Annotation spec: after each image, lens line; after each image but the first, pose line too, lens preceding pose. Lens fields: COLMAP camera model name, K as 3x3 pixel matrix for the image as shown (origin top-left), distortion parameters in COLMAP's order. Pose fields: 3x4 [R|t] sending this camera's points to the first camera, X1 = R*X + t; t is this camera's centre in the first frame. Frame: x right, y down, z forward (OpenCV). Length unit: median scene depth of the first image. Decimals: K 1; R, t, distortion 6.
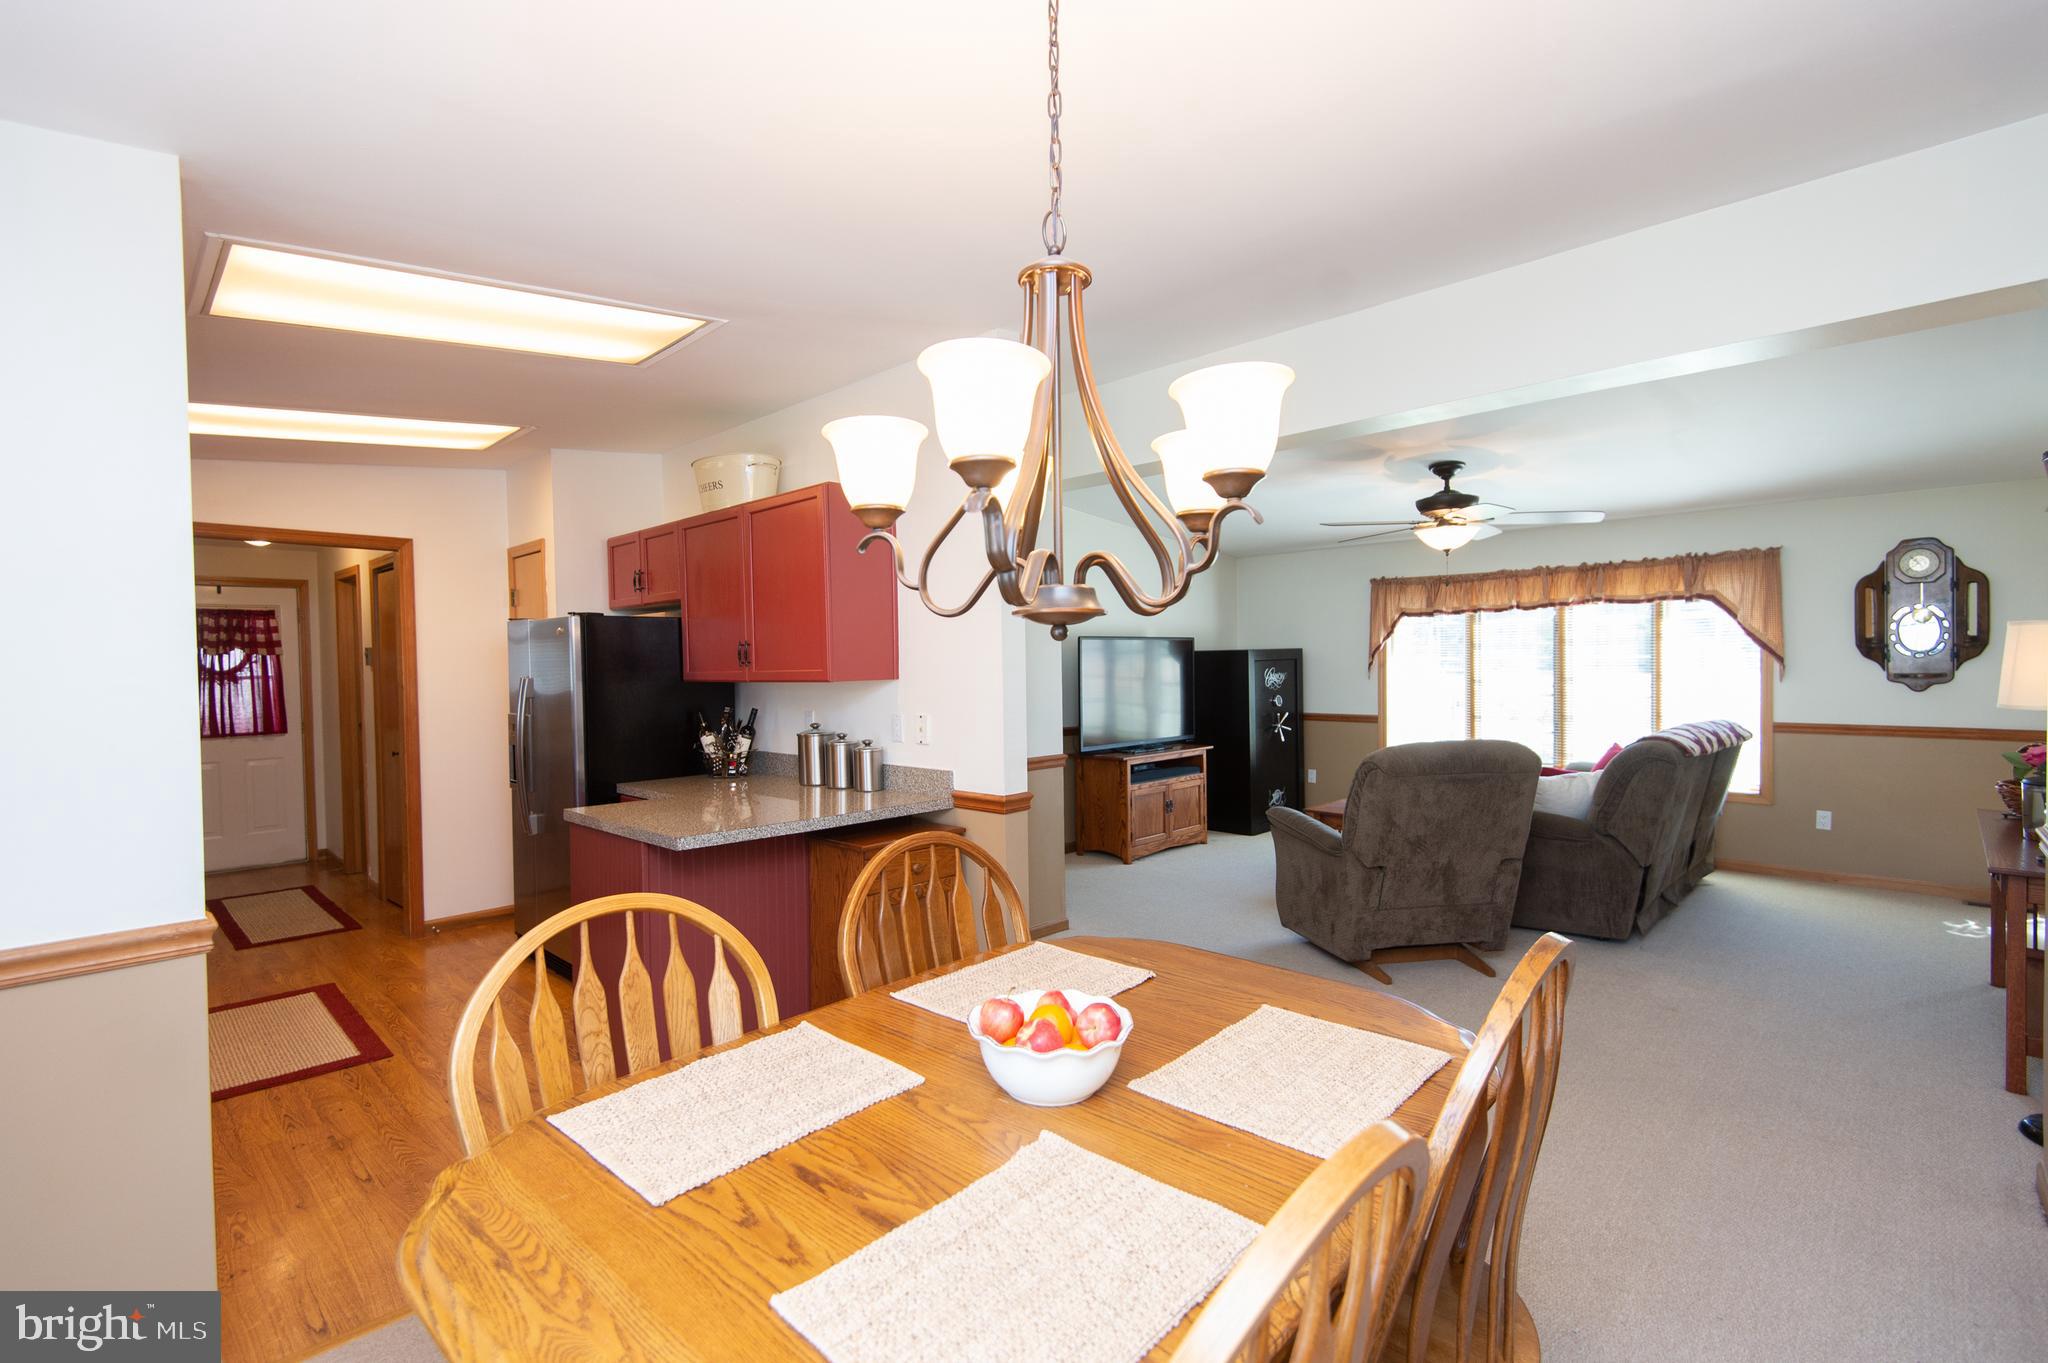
lens RADIAL K [[926.3, 0, 1022.8], [0, 926.3, 679.7], [0, 0, 1]] dist [0.035574, -0.022726]
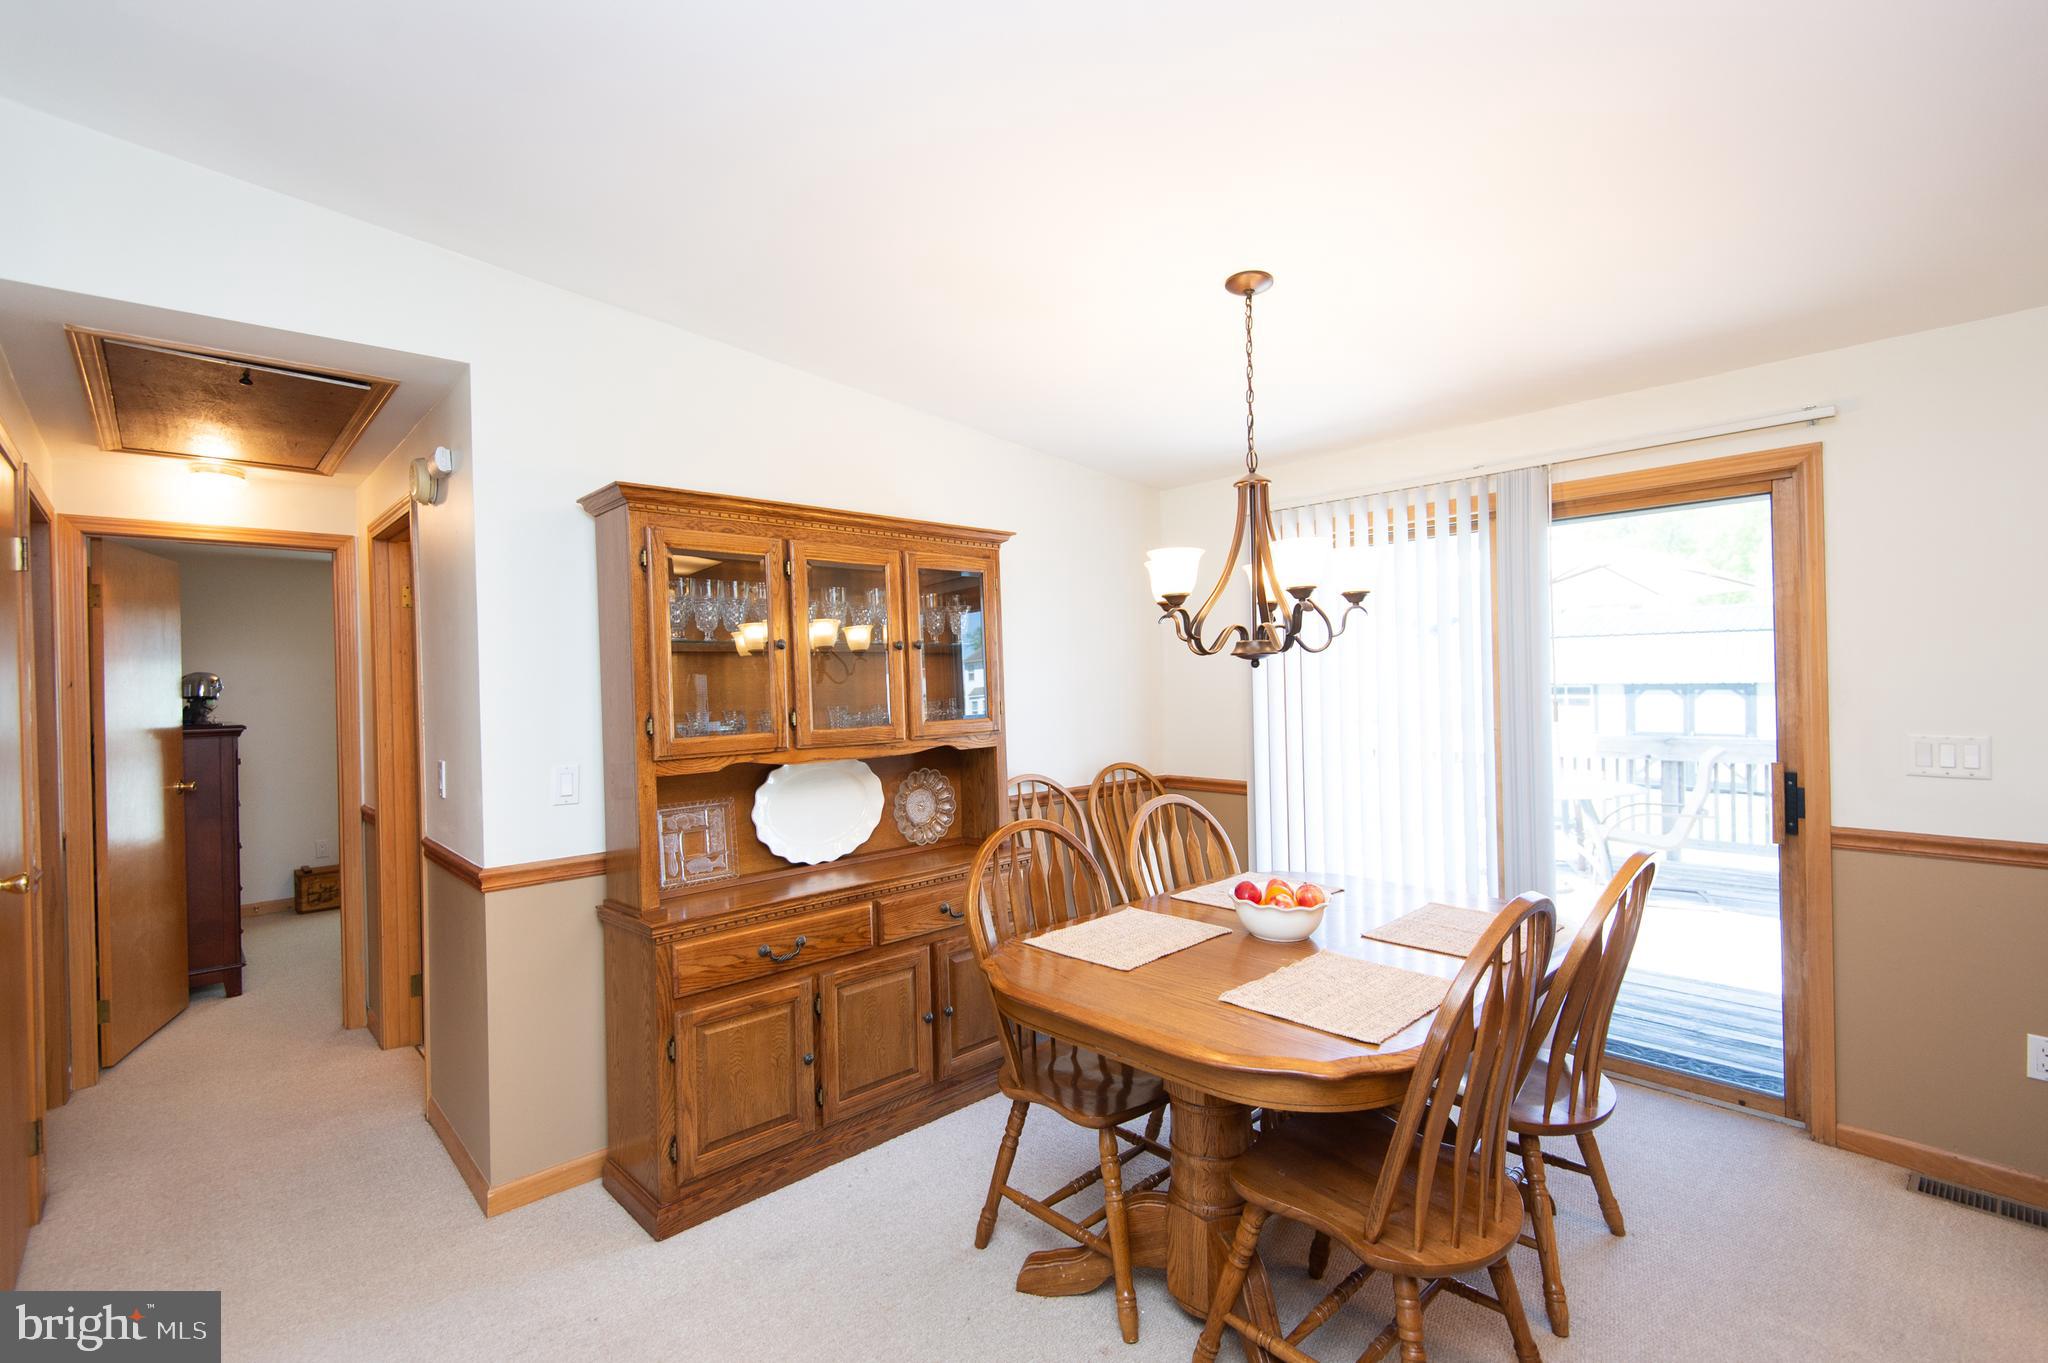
lens RADIAL K [[917.0, 0, 1025.2], [0, 917.0, 677.5], [0, 0, 1]] dist [0.032370, -0.019527]
pose [[-0.998229, 0.034405, 0.048538, 0.087288], [0.035473, 0.999143, 0.021317, -0.015717], [-0.047763, 0.023001, -0.998594, 0.590567]]
